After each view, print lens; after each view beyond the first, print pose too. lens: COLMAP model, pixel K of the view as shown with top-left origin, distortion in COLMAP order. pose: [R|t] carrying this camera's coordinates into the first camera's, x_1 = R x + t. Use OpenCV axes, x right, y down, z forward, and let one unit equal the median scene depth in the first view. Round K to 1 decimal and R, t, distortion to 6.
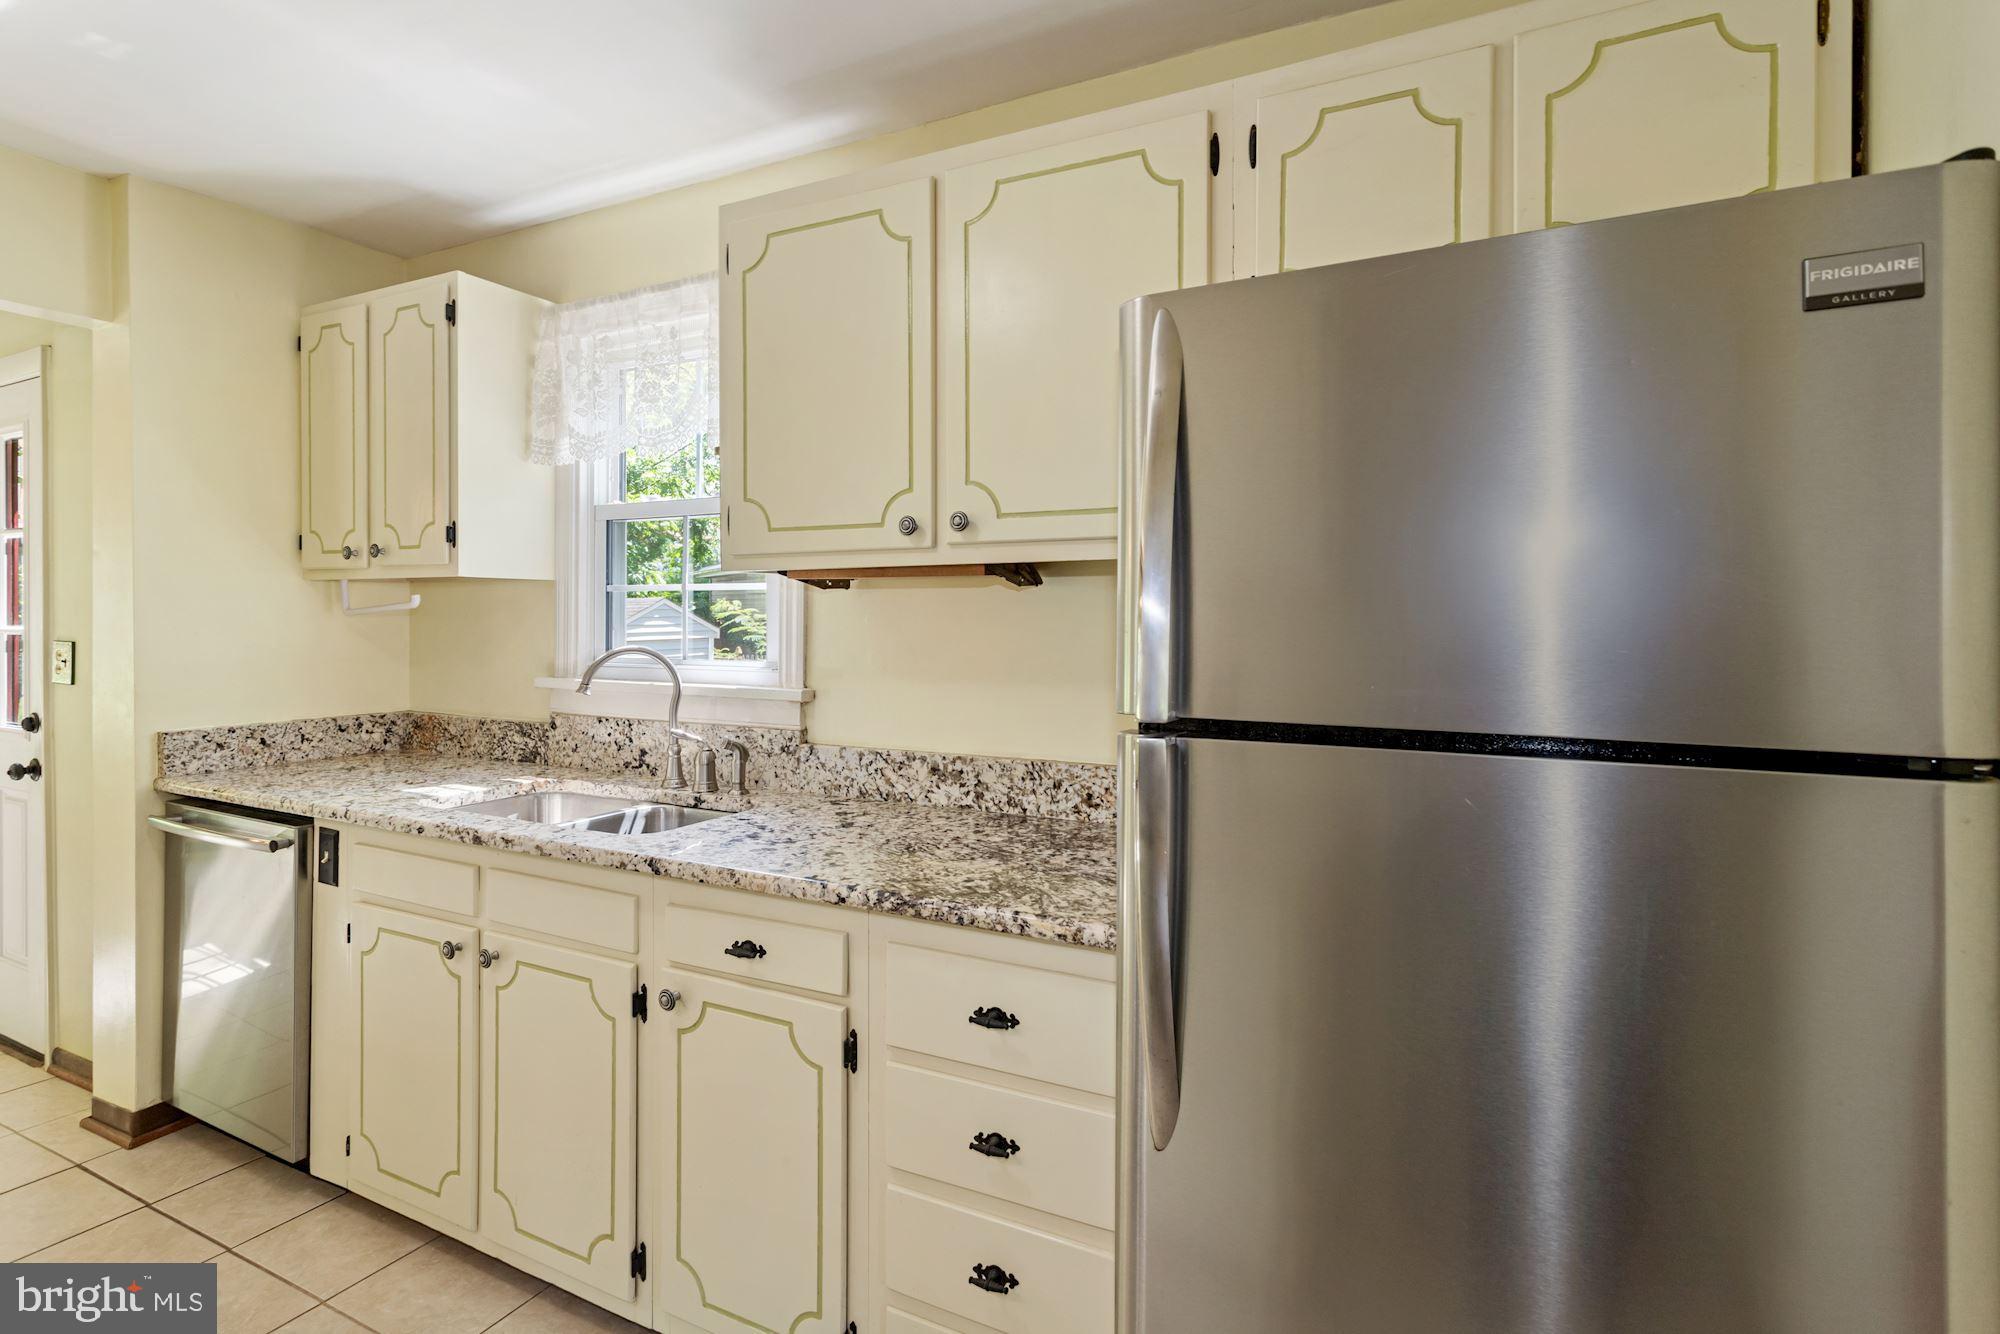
lens RADIAL K [[1030.9, 0, 949.5], [0, 1030.9, 609.2], [0, 0, 1]] dist [0.005319, 0.001355]
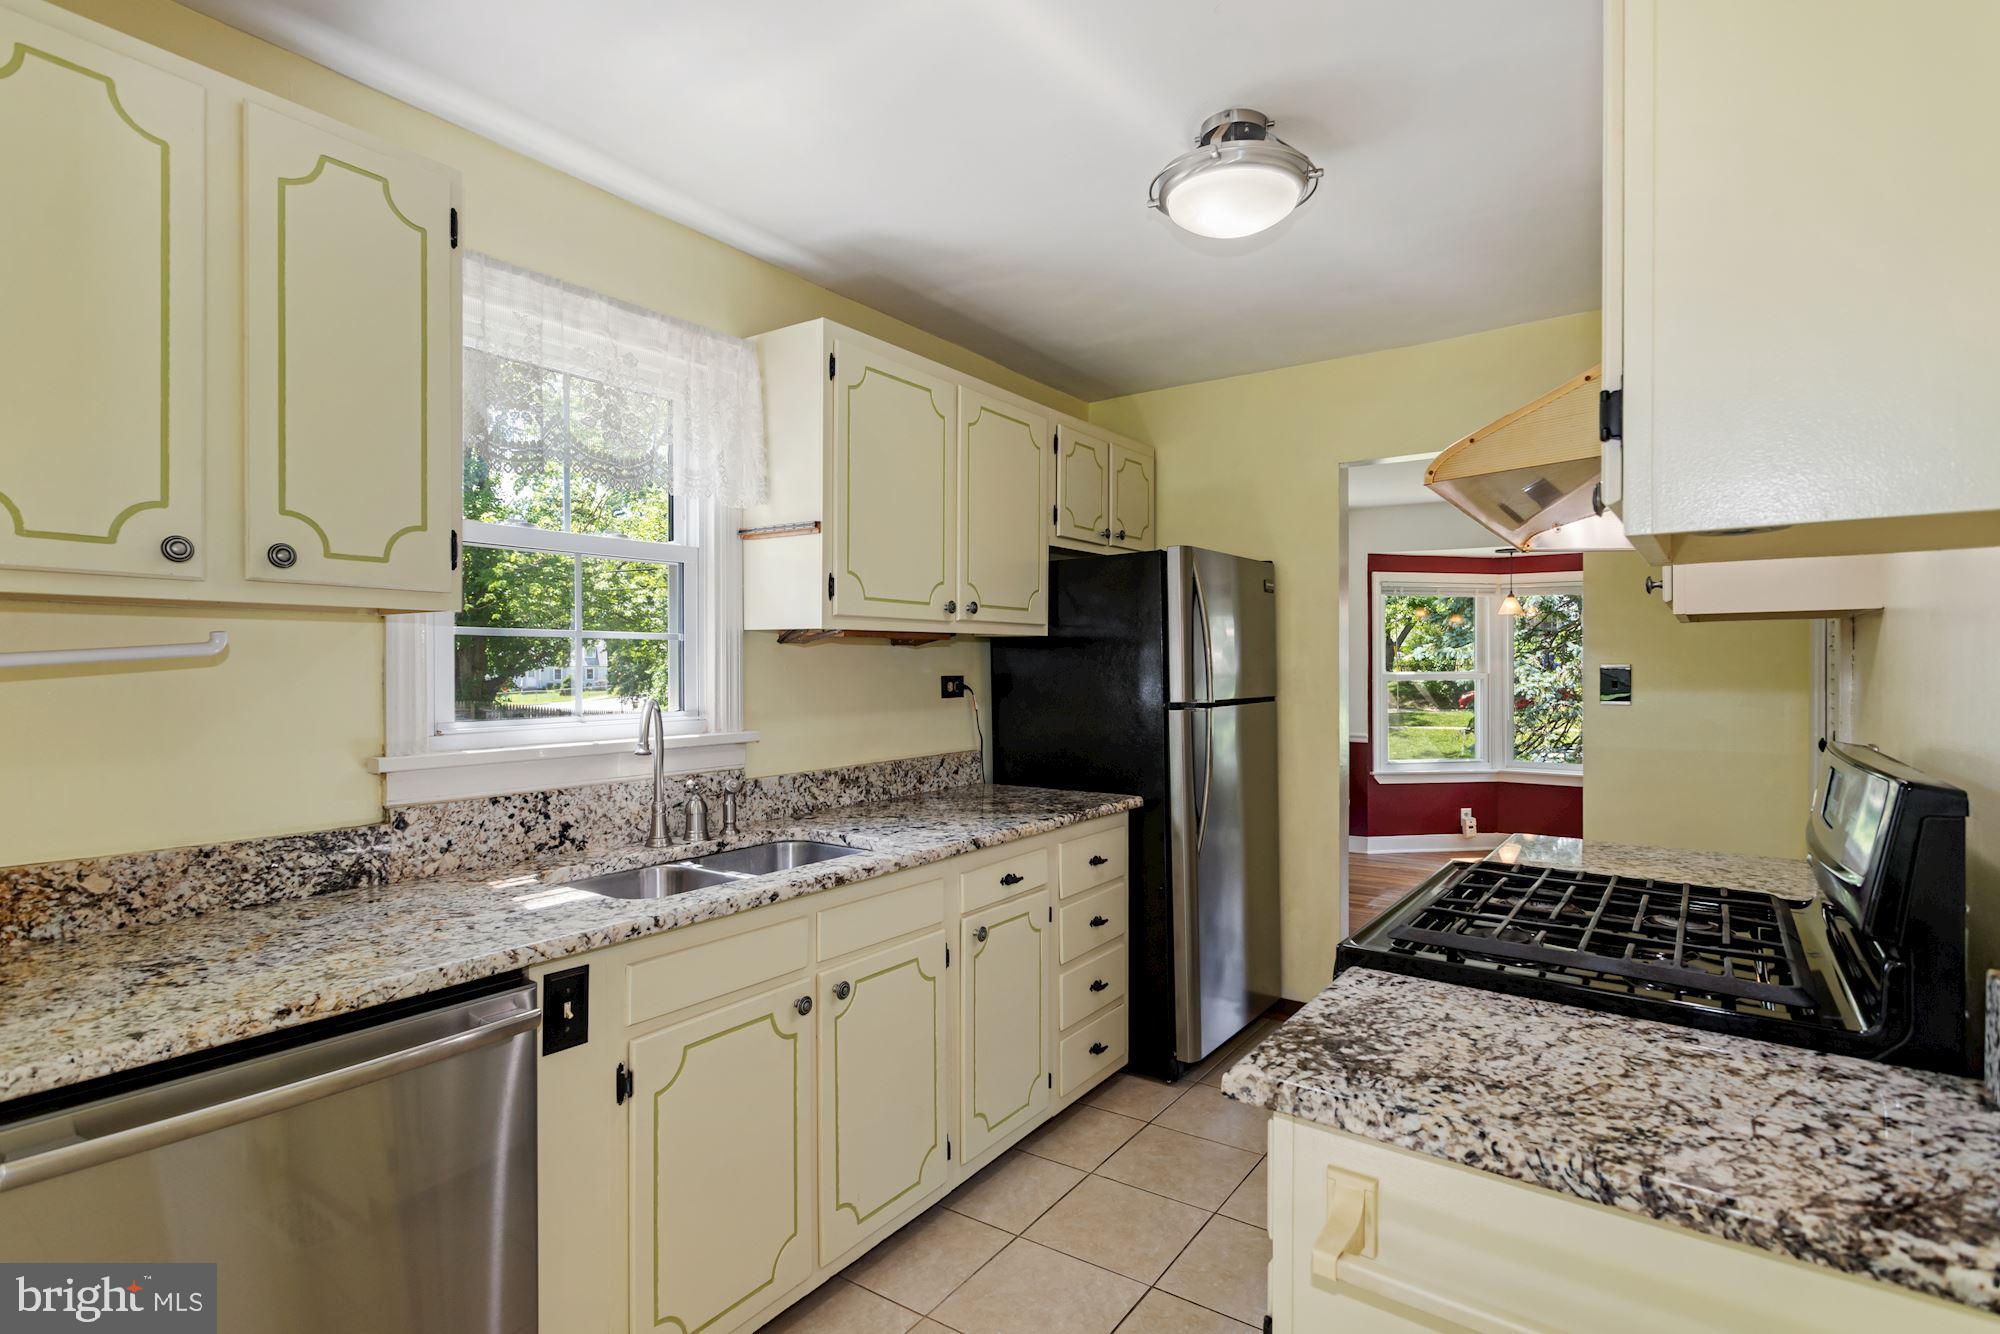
lens RADIAL K [[993.8, 0, 1000.0], [0, 993.8, 667.0], [0, 0, 1]] dist [-0.000353, 0.000470]
pose [[0.098678, -0.002052, 0.995117, -1.243819], [0.000113, 0.999998, 0.002051, 0.003894], [-0.995119, -0.000090, 0.098678, 0.636215]]
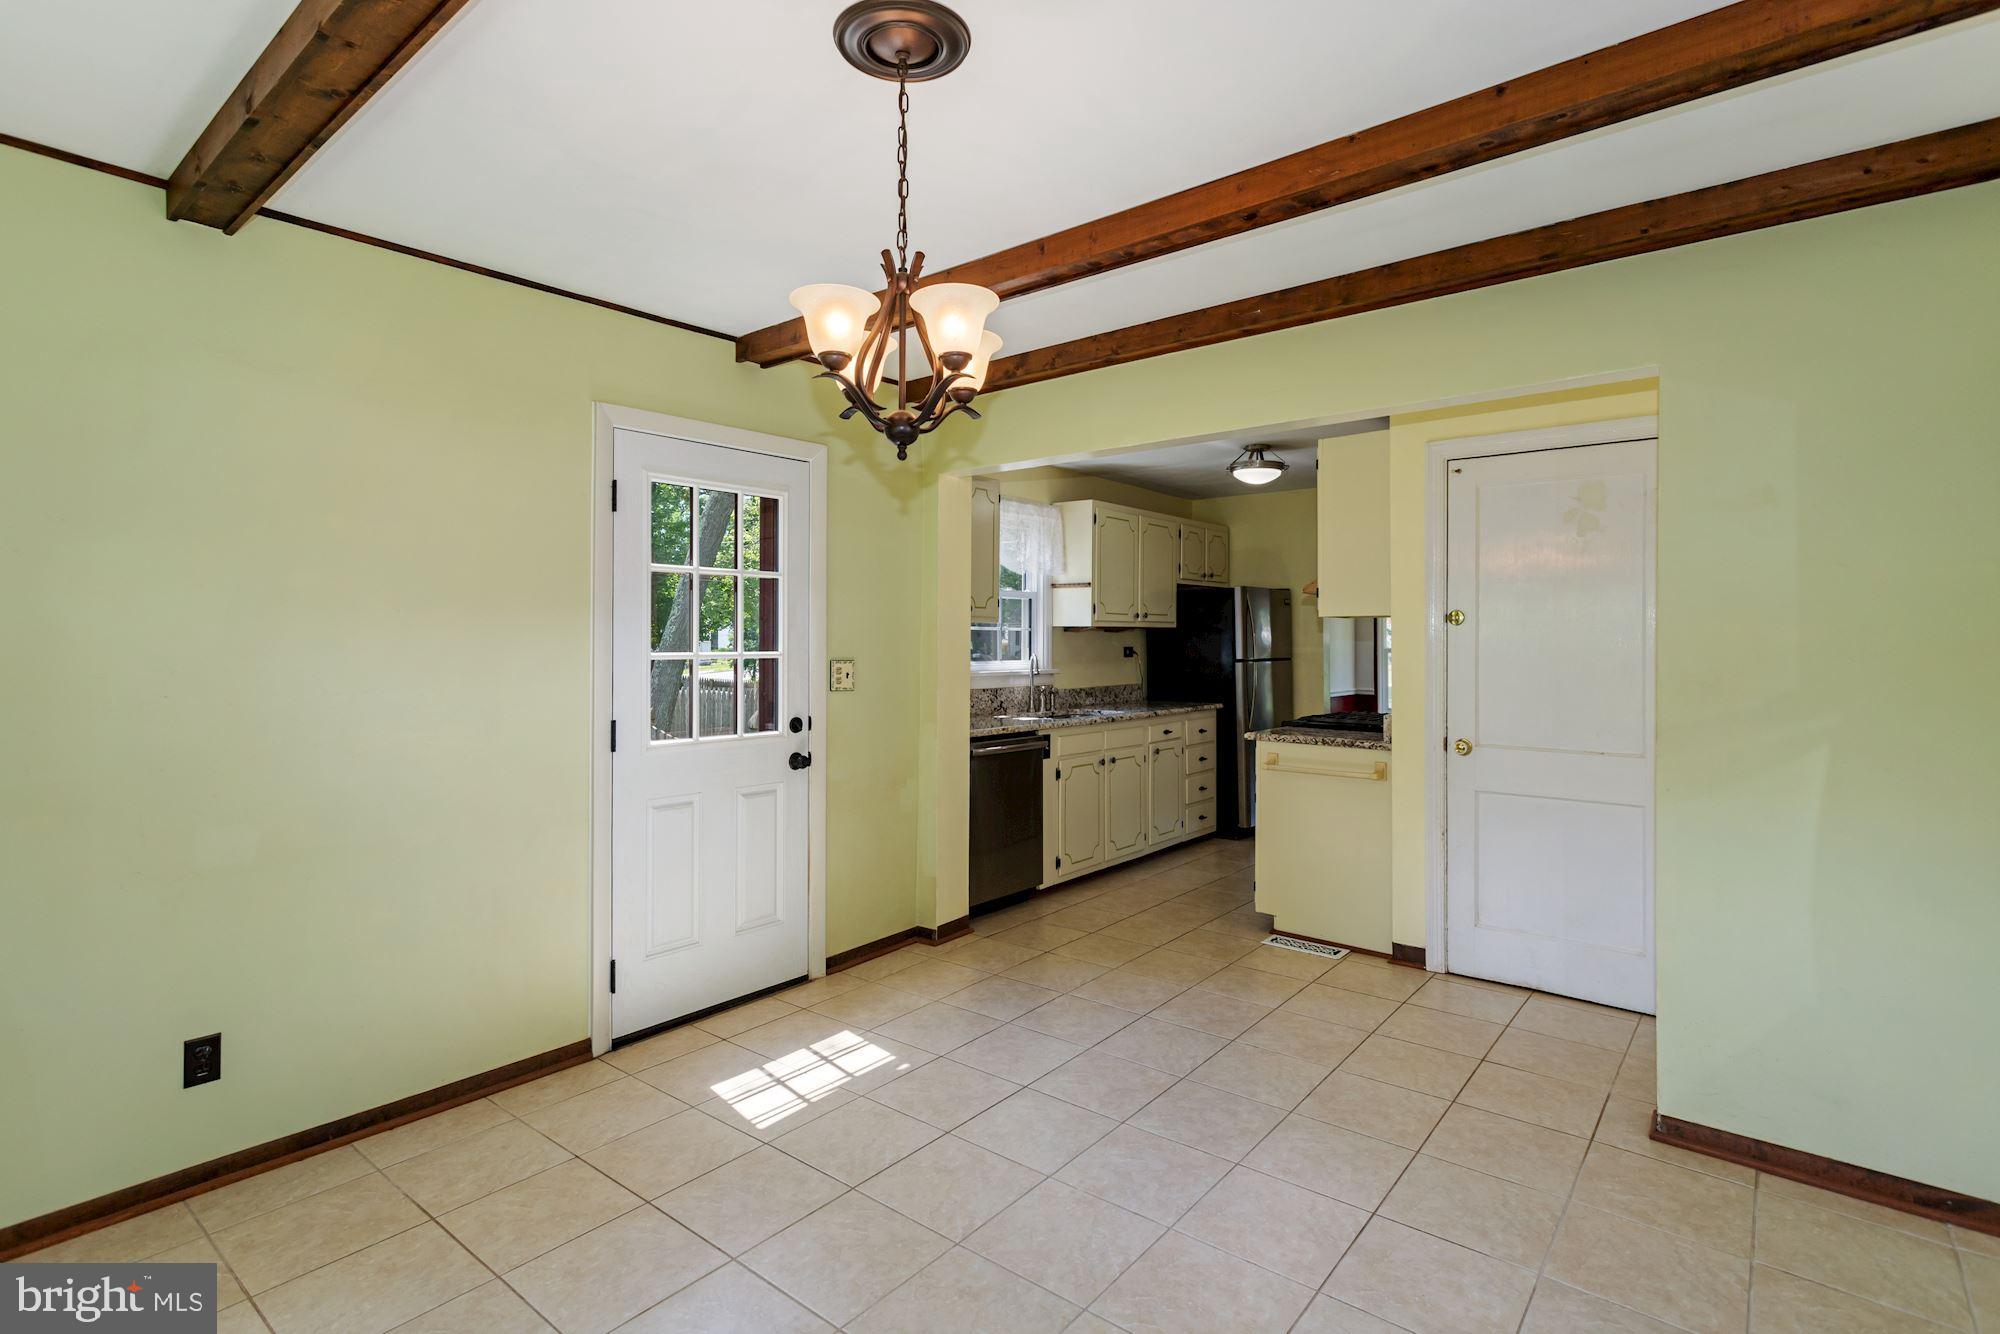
lens RADIAL K [[966.1, 0, 1009.1], [0, 966.1, 636.3], [0, 0, 1]] dist [-0.002025, 0.005518]
pose [[0.165996, 0.007102, 0.986101, -2.724313], [-0.000705, 0.999975, -0.007083, 0.008979], [-0.986126, 0.000481, 0.165996, 0.721948]]
